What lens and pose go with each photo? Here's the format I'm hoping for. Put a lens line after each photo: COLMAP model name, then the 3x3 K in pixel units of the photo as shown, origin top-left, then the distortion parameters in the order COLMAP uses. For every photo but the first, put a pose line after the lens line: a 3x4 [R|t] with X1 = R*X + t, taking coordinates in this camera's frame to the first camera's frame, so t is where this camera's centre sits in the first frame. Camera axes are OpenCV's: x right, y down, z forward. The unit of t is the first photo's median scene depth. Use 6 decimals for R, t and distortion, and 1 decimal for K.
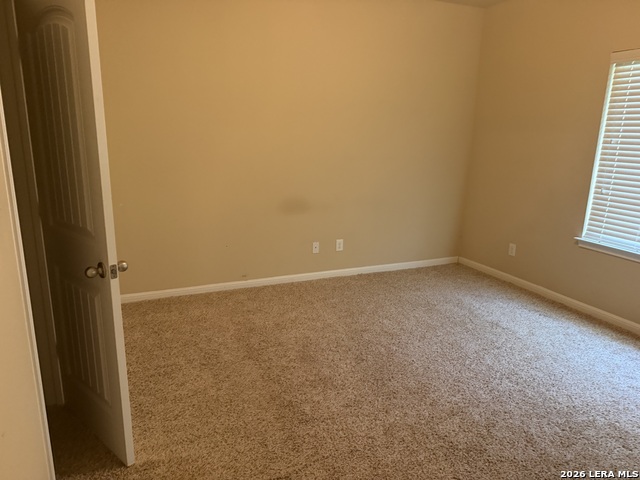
lens RADIAL K [[459.9, 0, 319.2], [0, 459.9, 242.9], [0, 0, 1]] dist [0.084980, -0.117798]
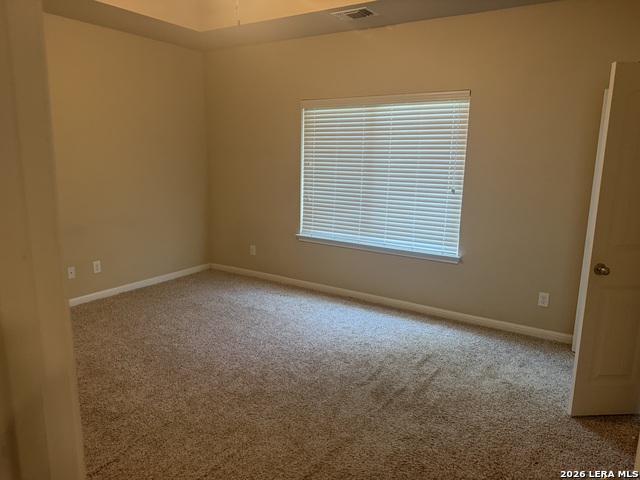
lens RADIAL K [[459.9, 0, 319.2], [0, 459.9, 242.9], [0, 0, 1]] dist [0.084980, -0.117798]
pose [[0.834407, -0.116287, 0.538741, -0.129795], [0.136951, 0.990576, 0.001704, 0.022054], [-0.533862, 0.072359, 0.842470, -0.178335]]
